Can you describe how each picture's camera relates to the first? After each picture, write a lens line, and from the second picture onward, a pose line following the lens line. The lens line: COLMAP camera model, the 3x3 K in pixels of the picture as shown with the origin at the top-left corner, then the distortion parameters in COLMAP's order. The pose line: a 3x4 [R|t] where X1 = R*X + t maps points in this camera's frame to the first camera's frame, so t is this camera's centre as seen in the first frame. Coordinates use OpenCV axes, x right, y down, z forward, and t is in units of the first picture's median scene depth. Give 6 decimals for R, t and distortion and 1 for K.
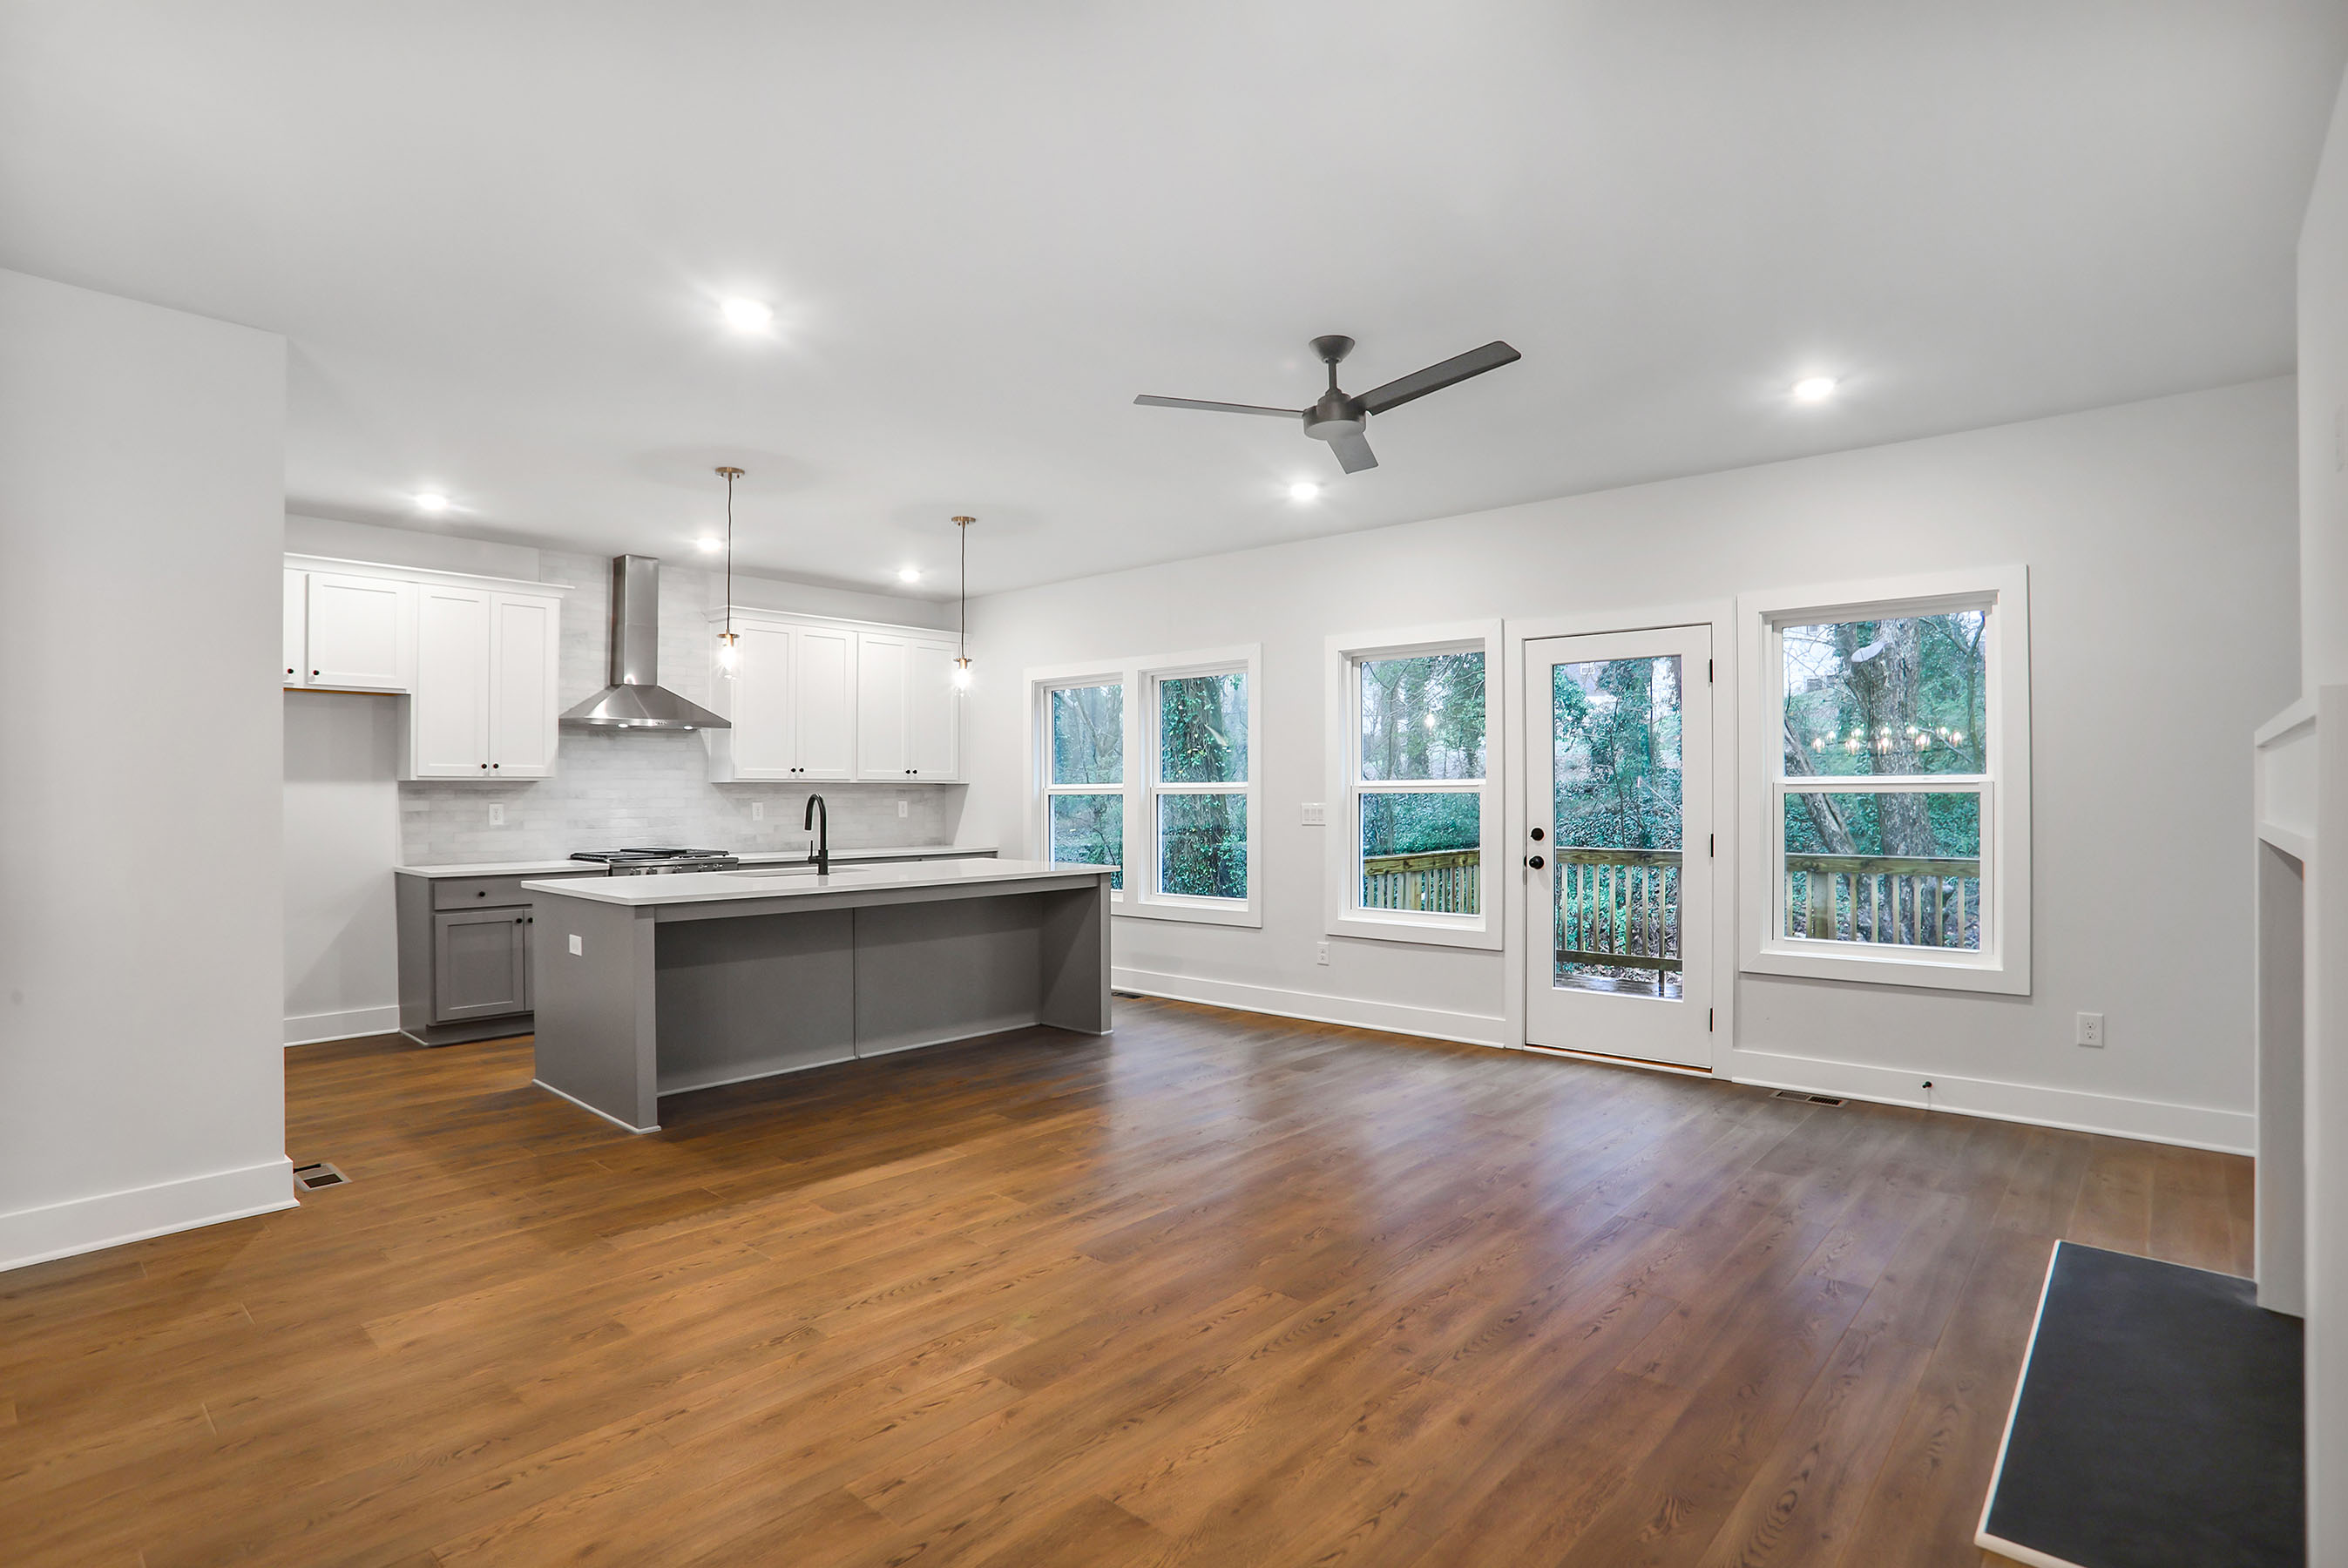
lens RADIAL K [[1180.8, 0, 1145.8], [0, 1180.8, 789.5], [0, 0, 1]] dist [-0.056606, 0.023019]
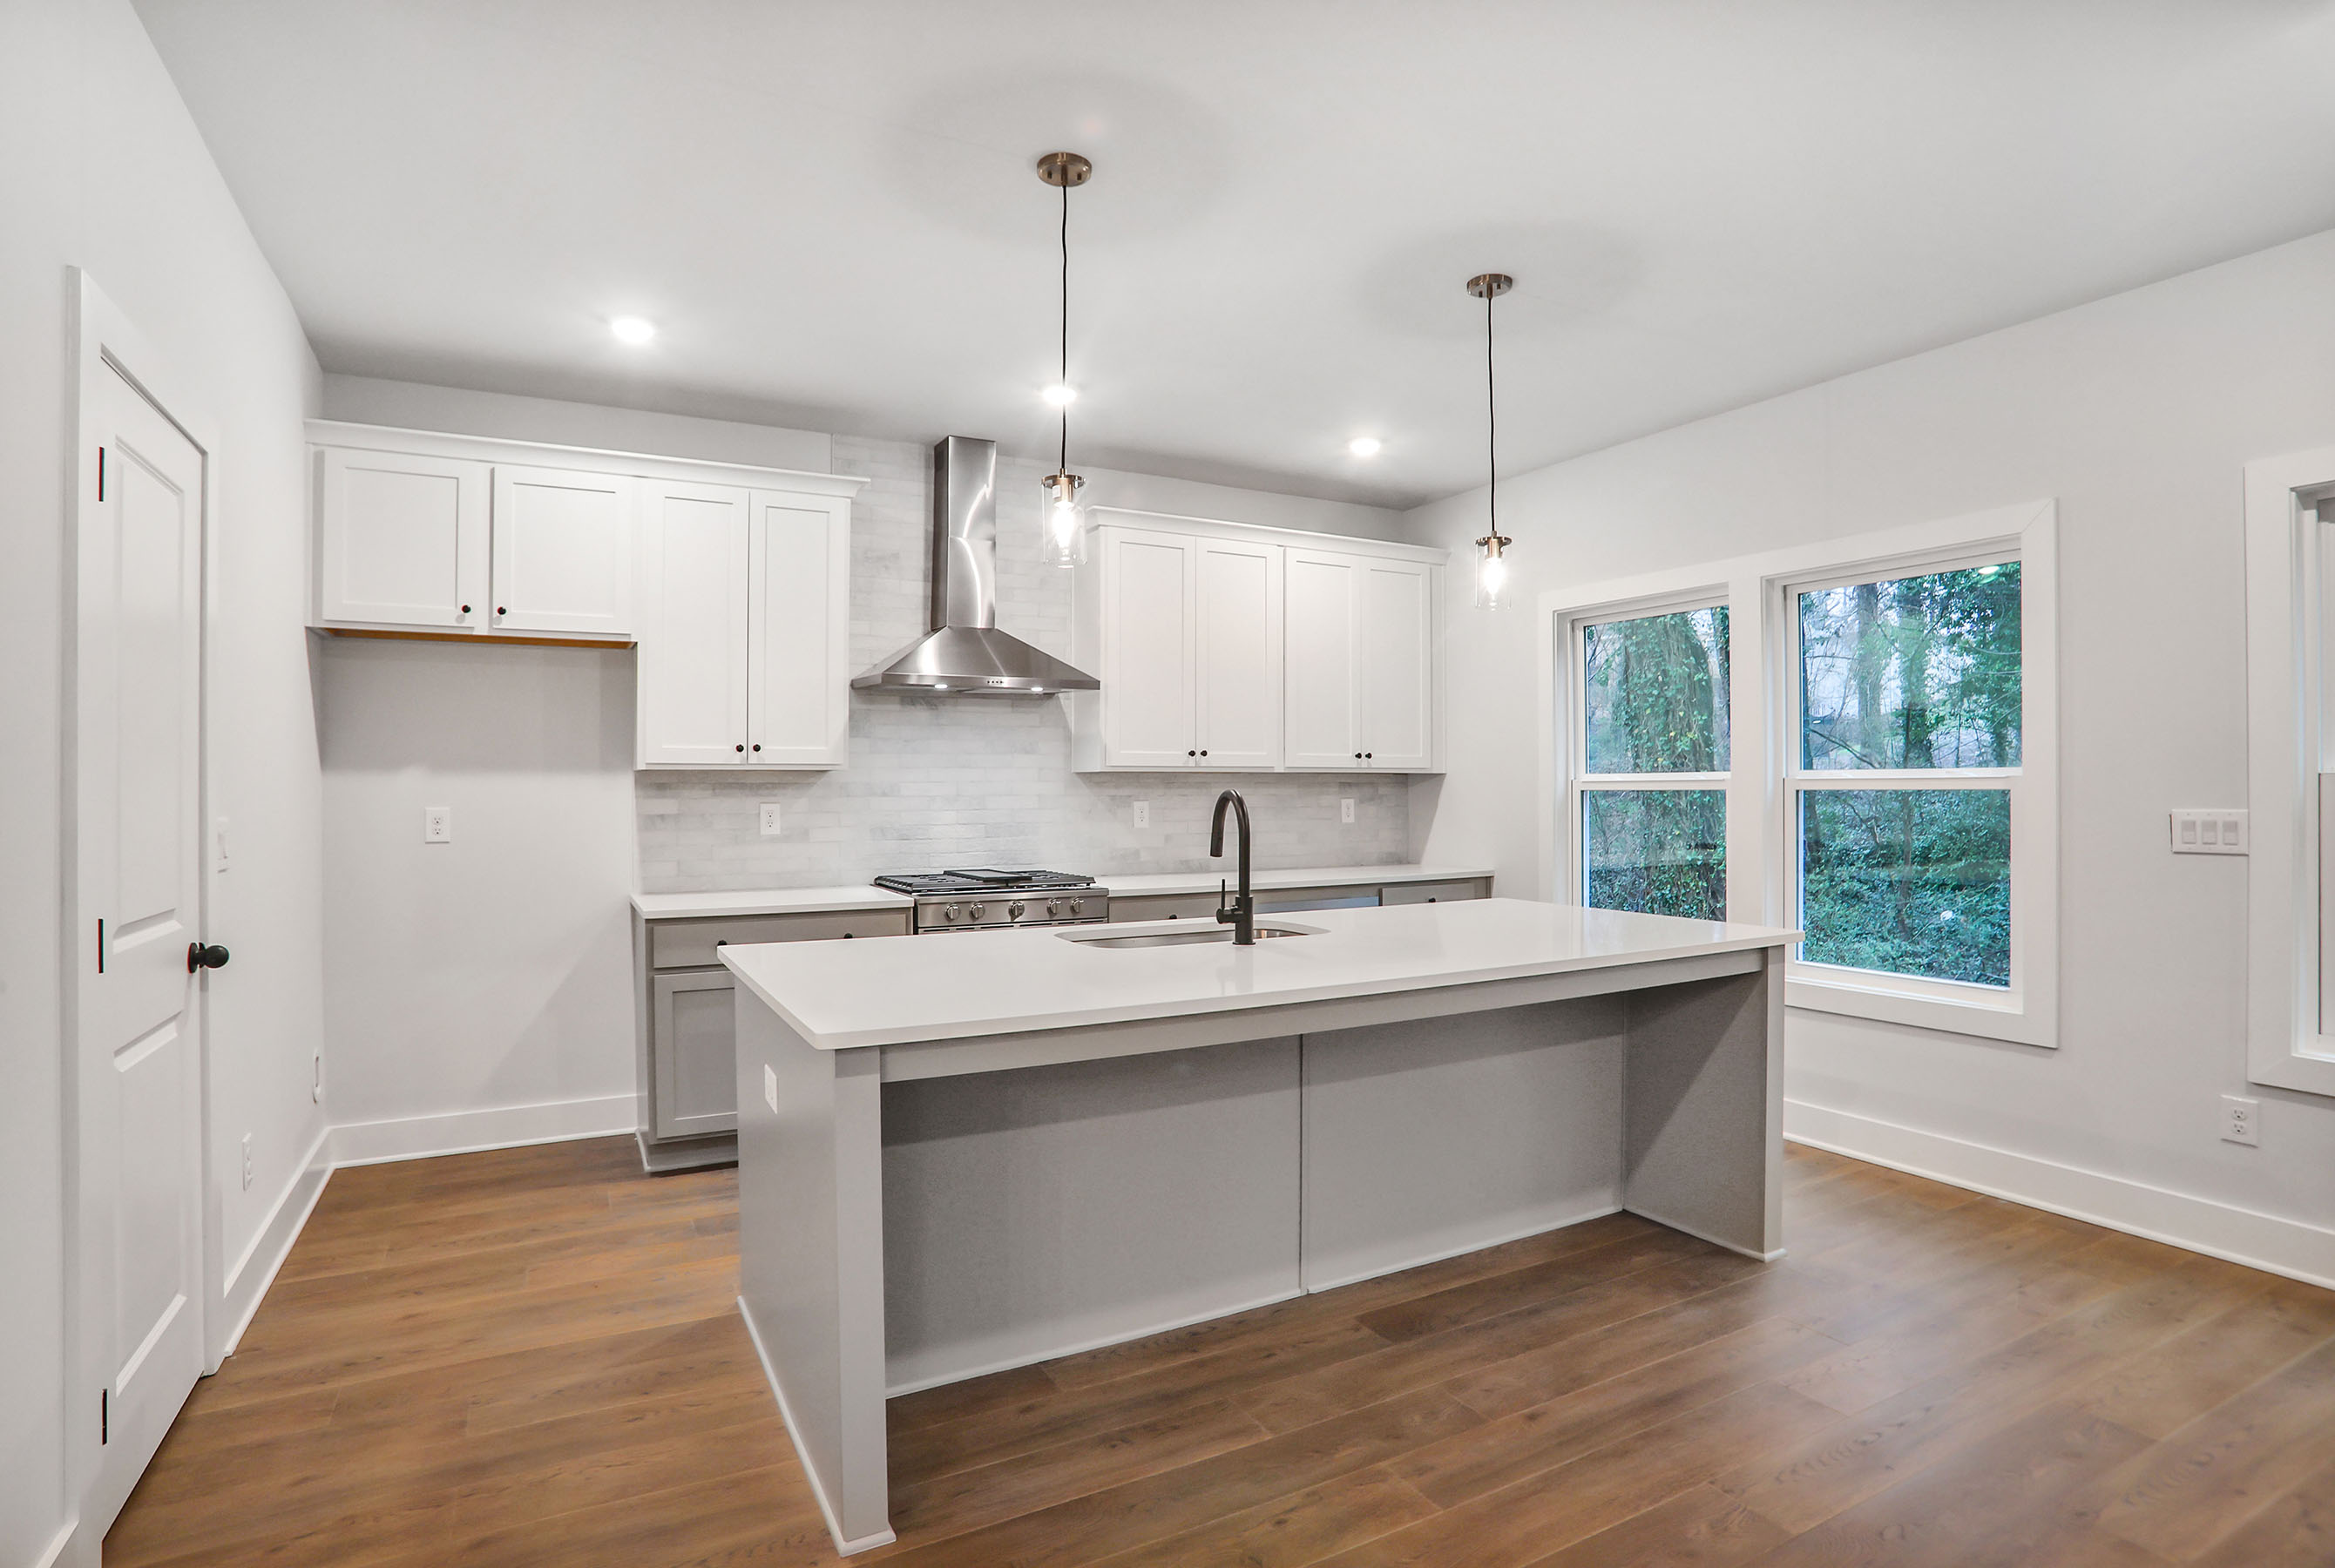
lens RADIAL K [[1154.4, 0, 1115.4], [0, 1154.4, 769.6], [0, 0, 1]] dist [-0.042273, 0.001234]
pose [[0.935545, -0.005230, -0.353168, -0.134877], [0.001349, 0.999936, -0.011236, 0.000073], [0.353204, 0.010035, 0.935493, 0.460159]]
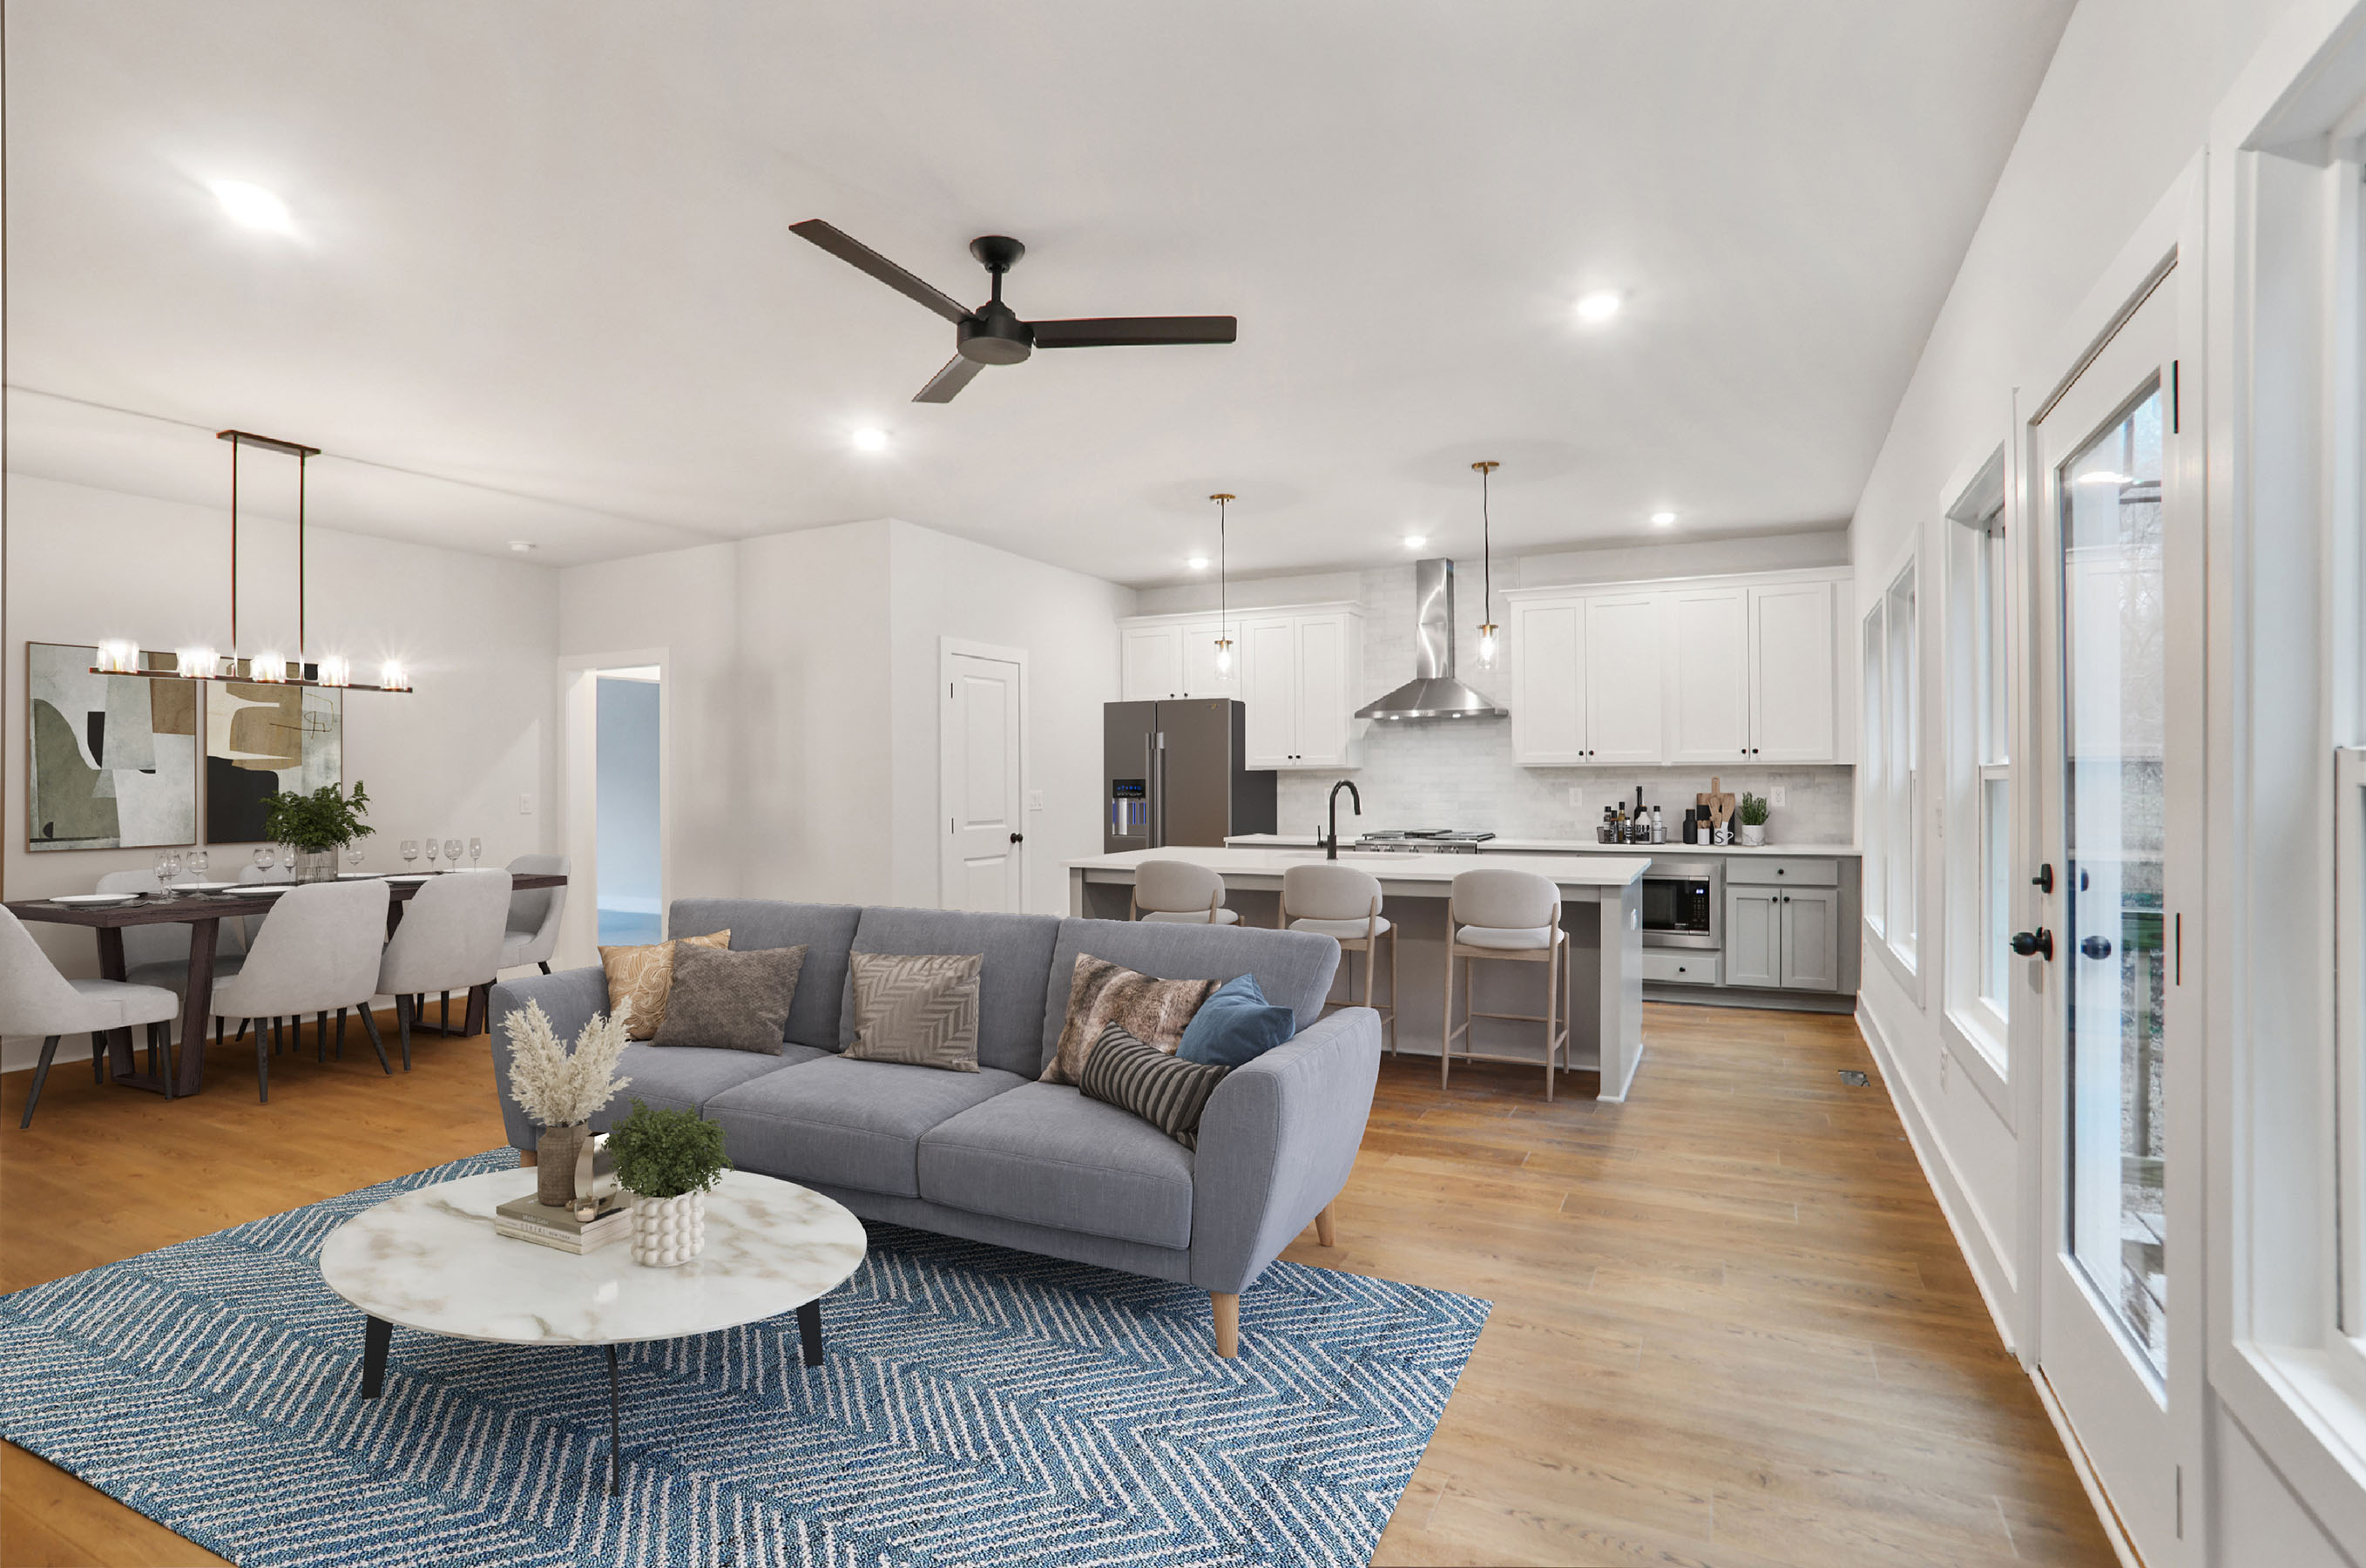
lens RADIAL K [[1189.9, 0, 1207.5], [0, 1189.9, 782.4], [0, 0, 1]] dist [-0.056606, 0.023019]
pose [[0.274192, 0.003418, -0.961669, 0.638492], [0.007757, 0.999953, 0.005766, -0.001163], [0.961644, -0.009041, 0.274153, 0.570902]]
